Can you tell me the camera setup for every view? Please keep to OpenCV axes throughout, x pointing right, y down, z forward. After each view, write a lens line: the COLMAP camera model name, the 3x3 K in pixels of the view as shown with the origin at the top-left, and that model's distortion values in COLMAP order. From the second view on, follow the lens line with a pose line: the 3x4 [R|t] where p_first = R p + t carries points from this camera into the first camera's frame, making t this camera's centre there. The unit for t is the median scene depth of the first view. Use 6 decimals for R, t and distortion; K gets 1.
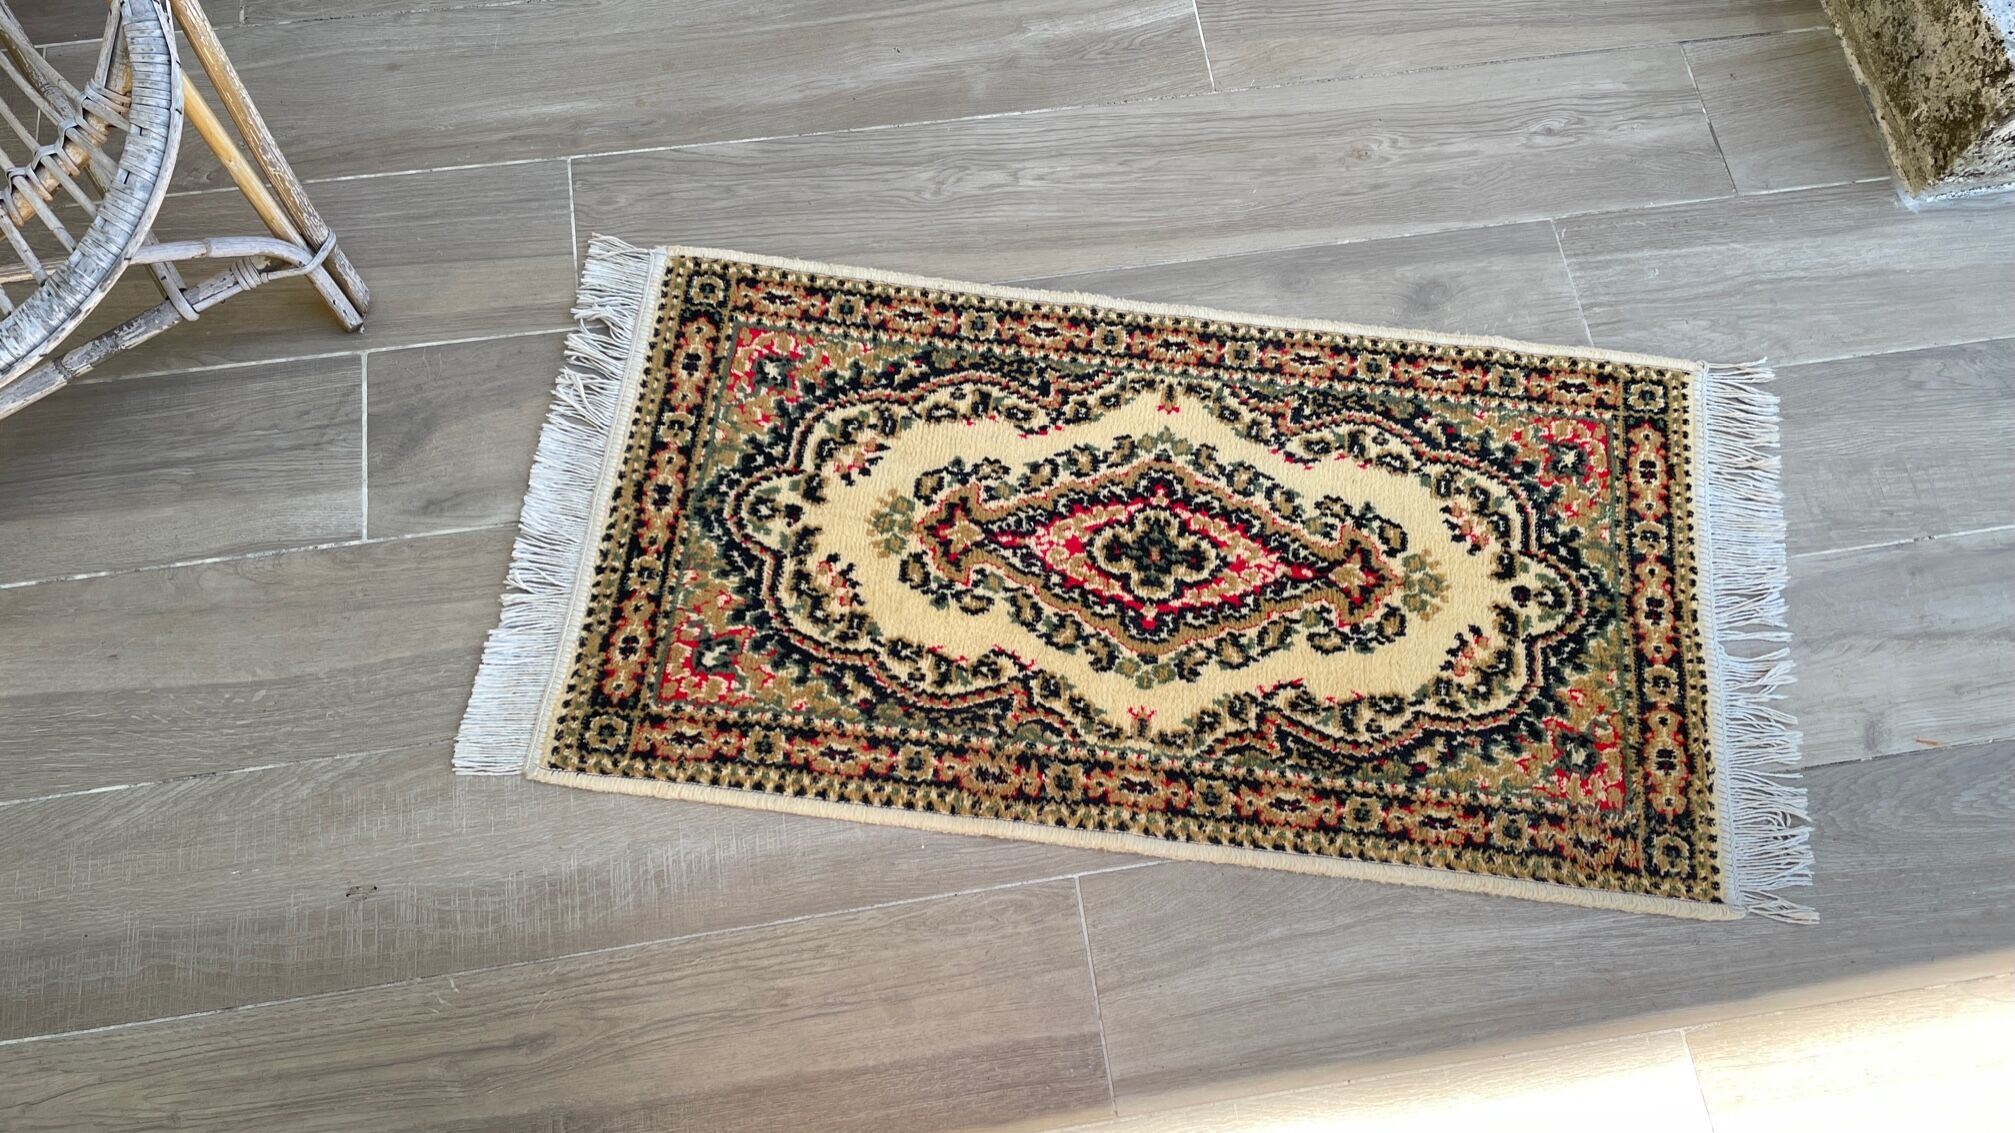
lens RADIAL K [[1511.0, 0, 1041.7], [0, 1511.0, 559.9], [0, 0, 1]] dist [0.094939, -0.130972]
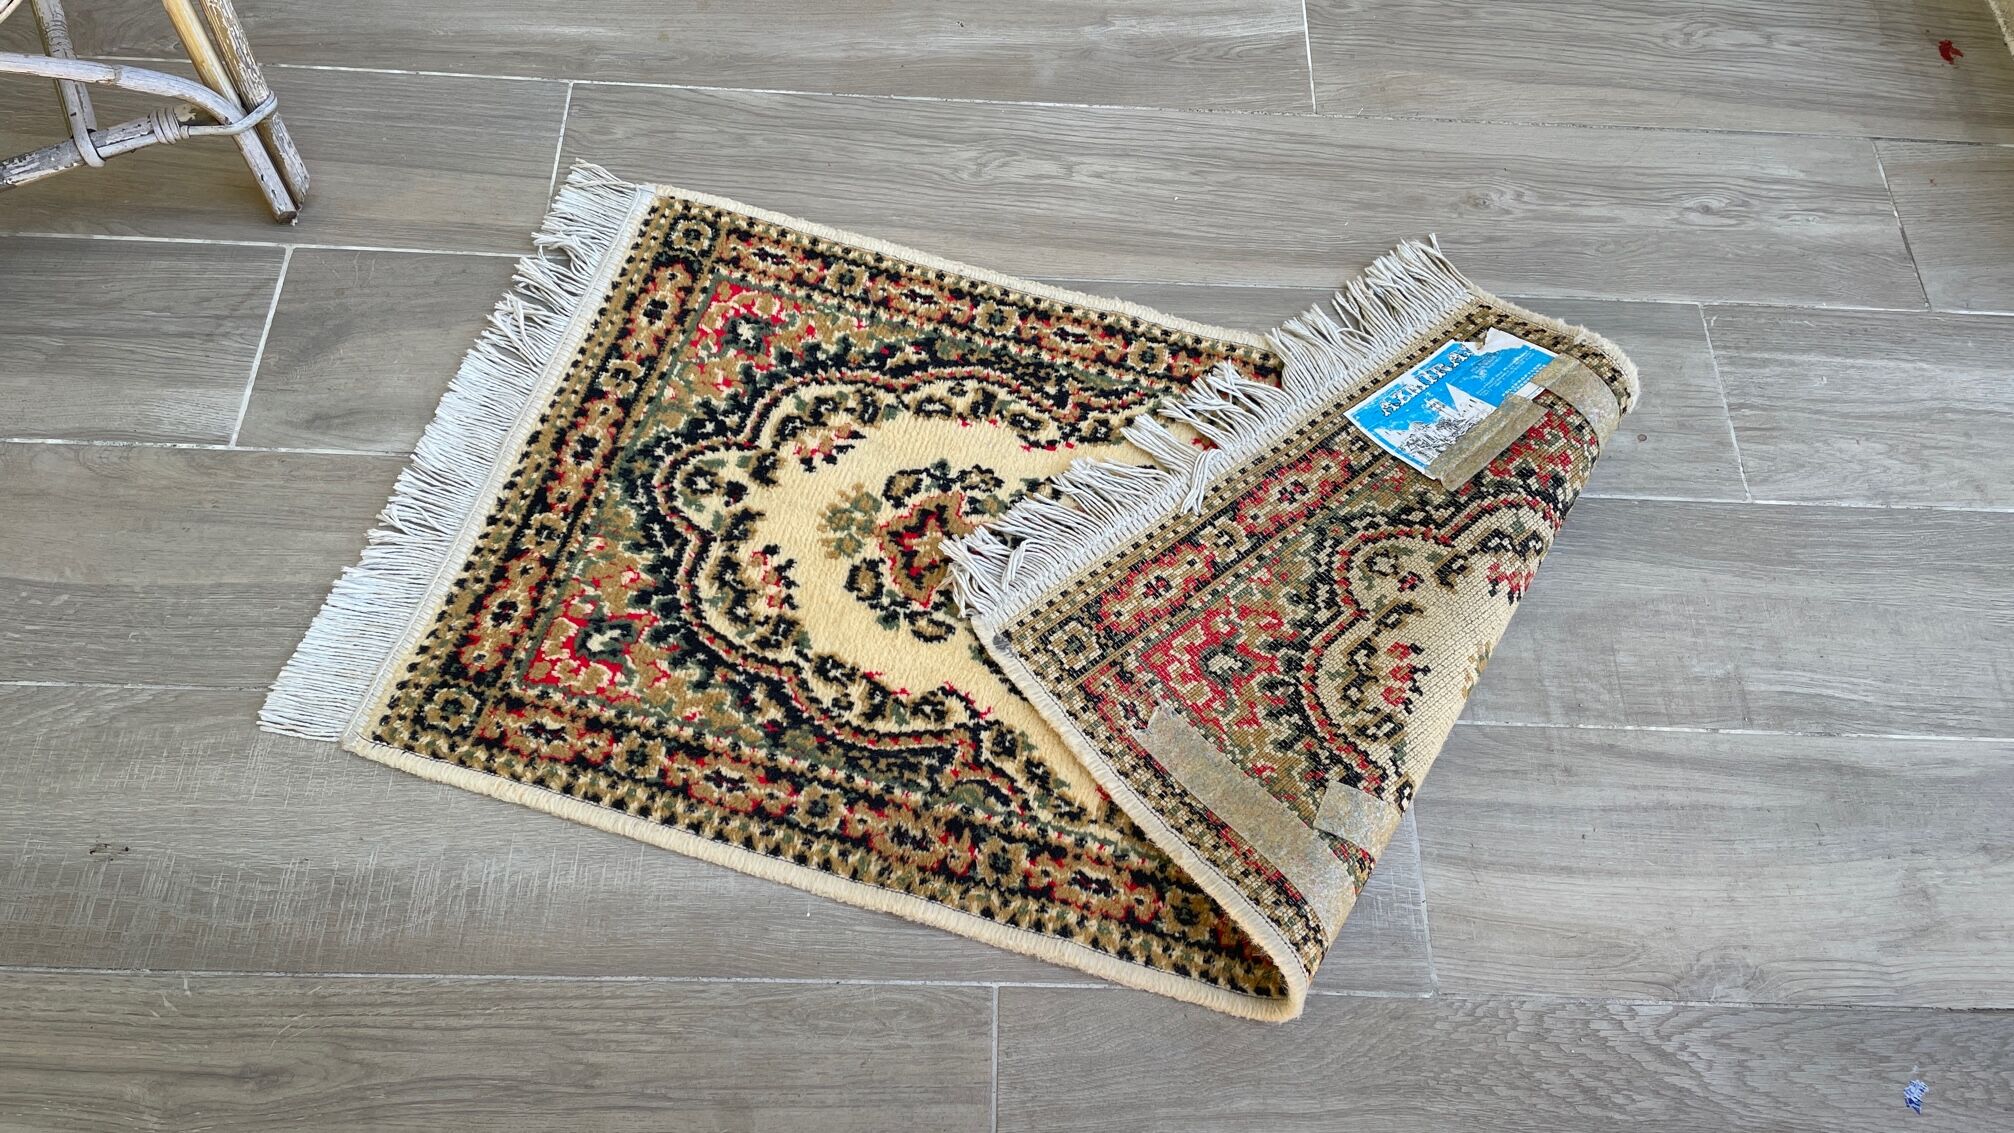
lens RADIAL K [[1510.3, 0, 1013.1], [0, 1510.3, 566.4], [0, 0, 1]] dist [0.094939, -0.130972]
pose [[0.986255, 0.148182, -0.073099, 0.053139], [-0.156137, 0.980555, -0.118885, 0.084860], [0.054061, 0.128664, 0.990214, 0.195559]]
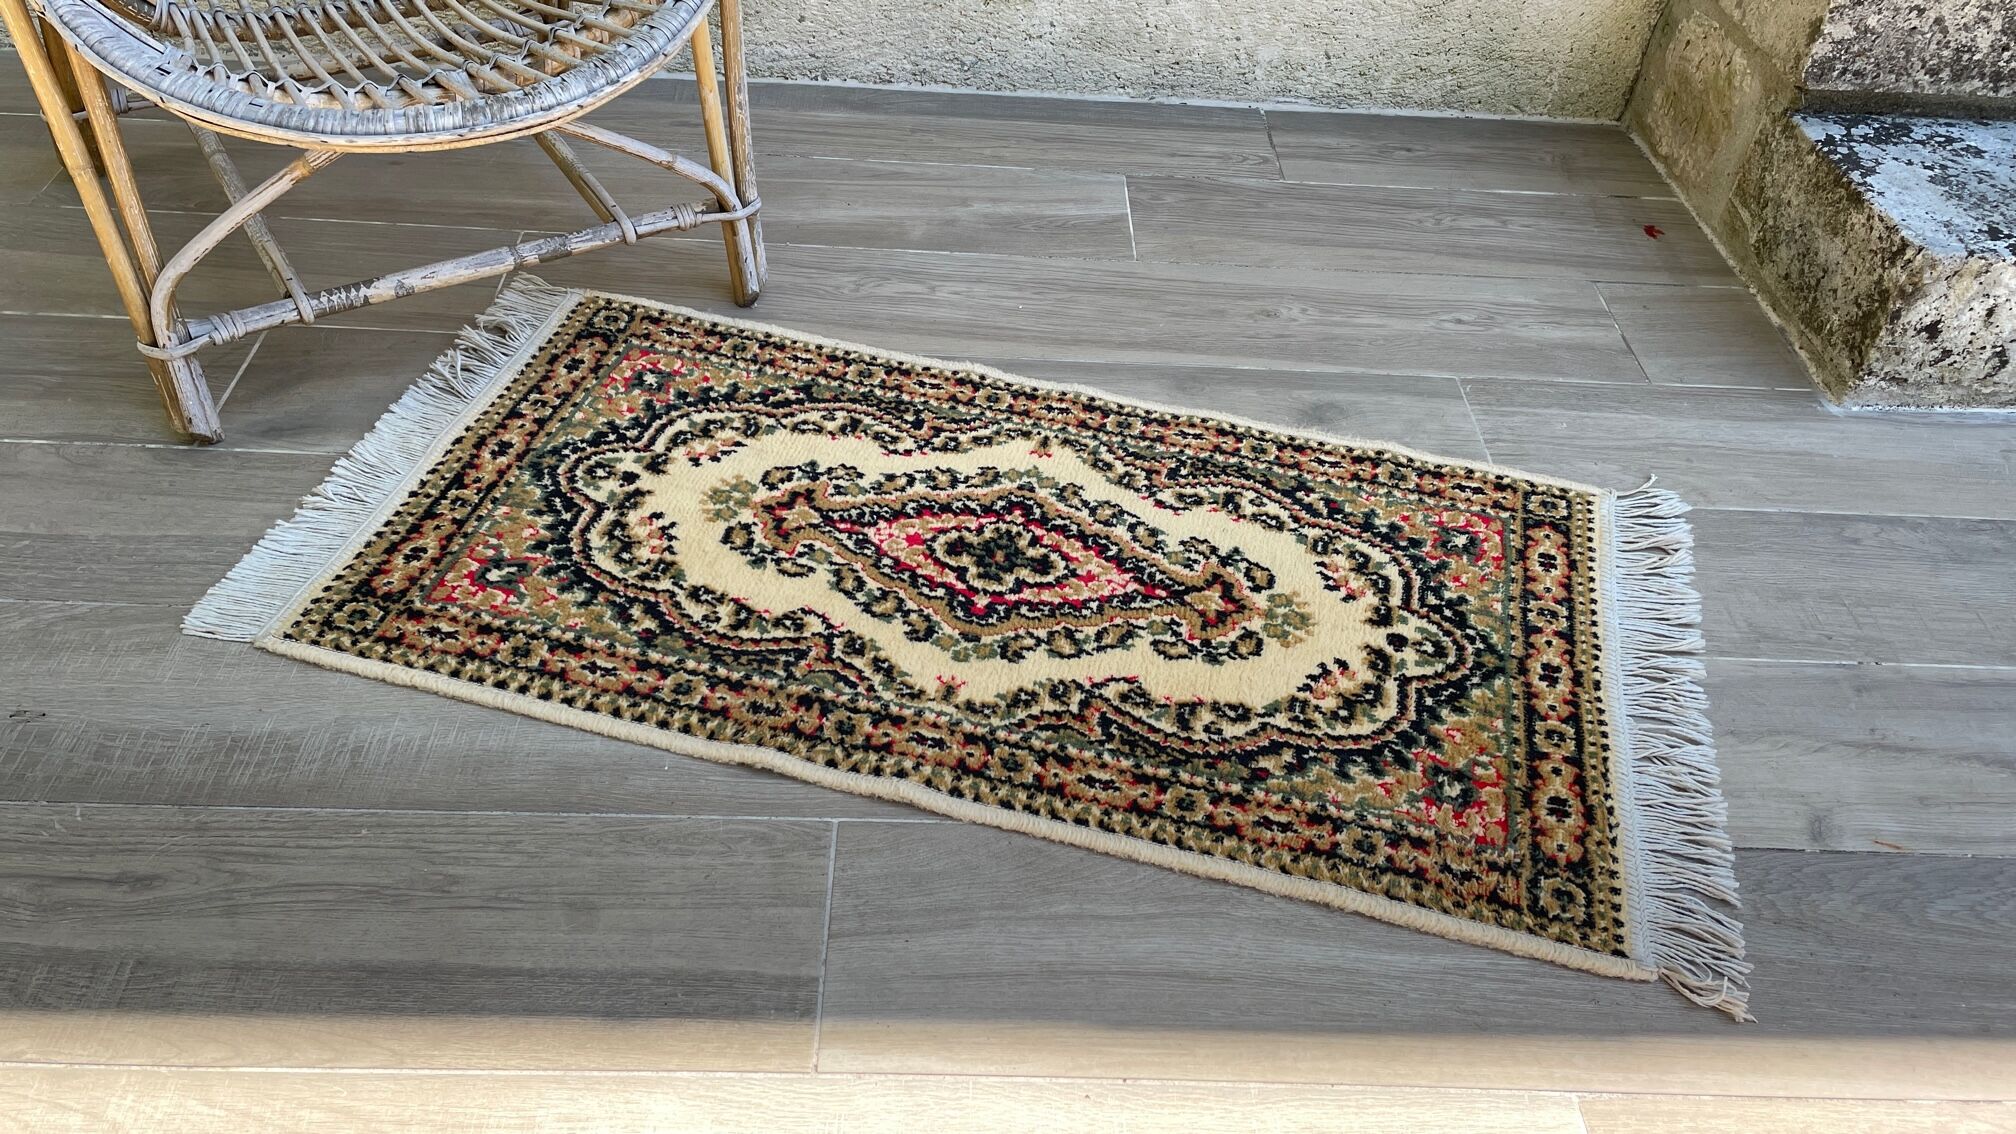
lens RADIAL K [[1511.8, 0, 1014.6], [0, 1511.8, 575.1], [0, 0, 1]] dist [0.094939, -0.130972]
pose [[0.990392, 0.104201, -0.090914, 0.172324], [-0.133884, 0.887080, -0.441773, 0.420098], [0.034615, 0.449701, 0.892508, 0.181571]]
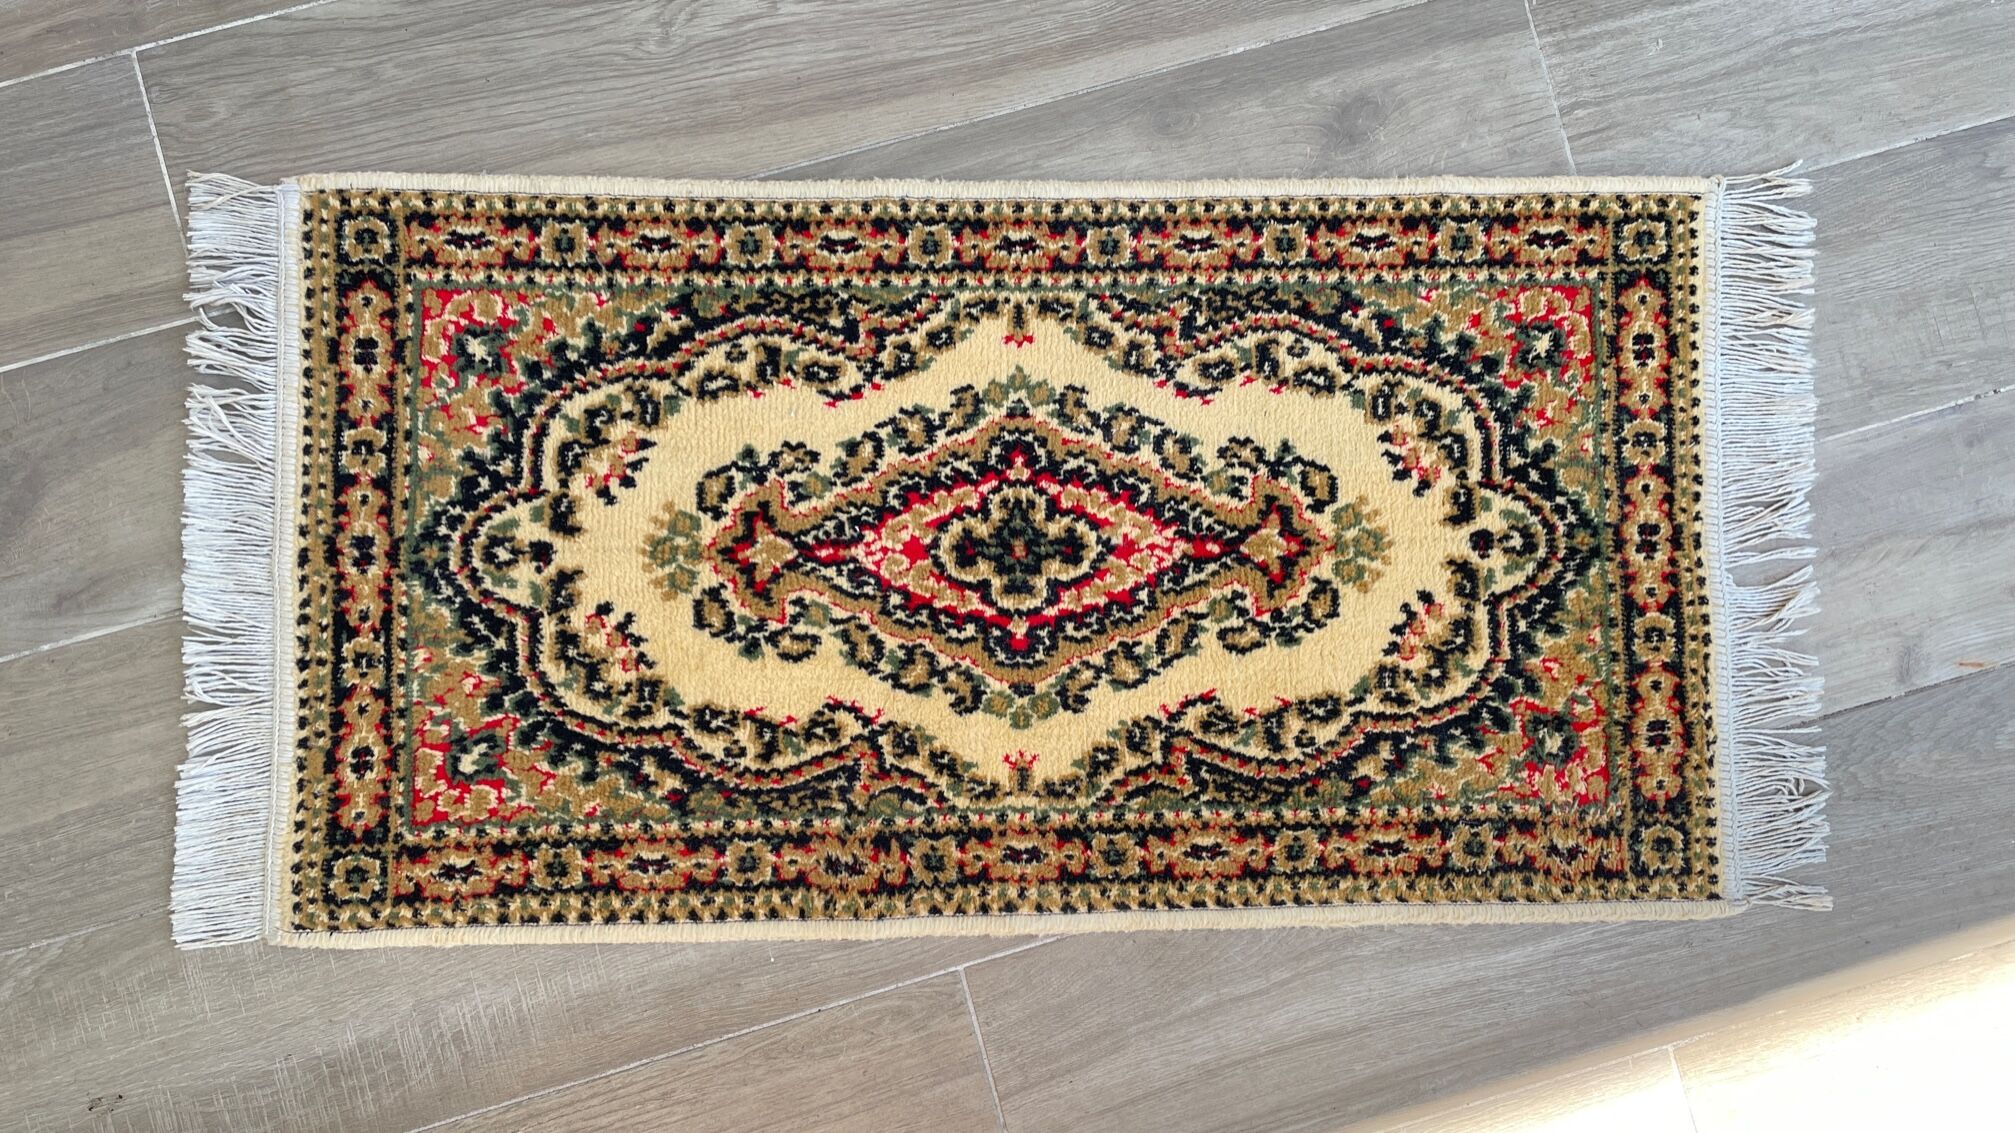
lens RADIAL K [[1511.0, 0, 1048.8], [0, 1511.0, 563.6], [0, 0, 1]] dist [0.094939, -0.130972]
pose [[0.993433, -0.114129, 0.008045, 0.084452], [0.104912, 0.936741, 0.333930, -0.259343], [-0.045647, -0.330893, 0.942564, 0.264563]]
